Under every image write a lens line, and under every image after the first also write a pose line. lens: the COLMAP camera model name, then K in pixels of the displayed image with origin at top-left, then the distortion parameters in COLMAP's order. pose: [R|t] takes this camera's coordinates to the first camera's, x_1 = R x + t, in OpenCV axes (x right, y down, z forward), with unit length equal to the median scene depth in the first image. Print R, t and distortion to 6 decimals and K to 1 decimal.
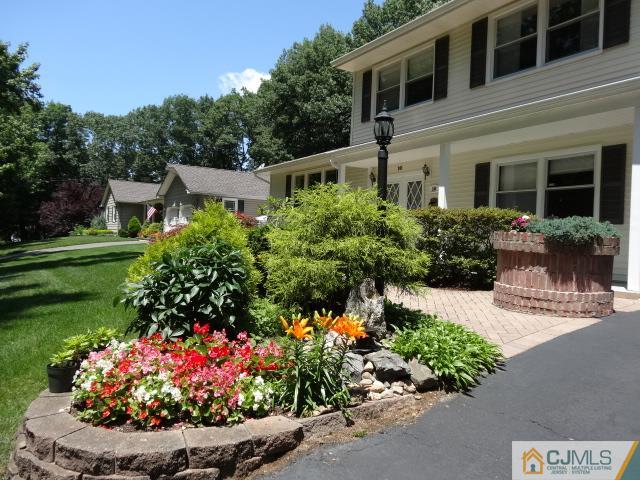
lens RADIAL K [[463.7, 0, 318.7], [0, 463.7, 238.1], [0, 0, 1]] dist [-0.002688, -0.010887]
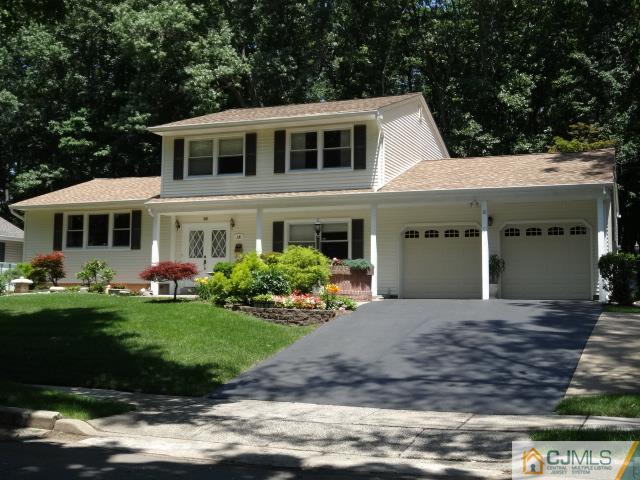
lens RADIAL K [[809.7, 0, 320.4], [0, 809.7, 239.8], [0, 0, 1]] dist [0.009573, 0.000000]
pose [[0.794147, 0.014881, 0.607544, -1.196927], [0.023595, 0.998191, -0.055291, 0.045668], [-0.607268, 0.058244, 0.792359, -1.215267]]
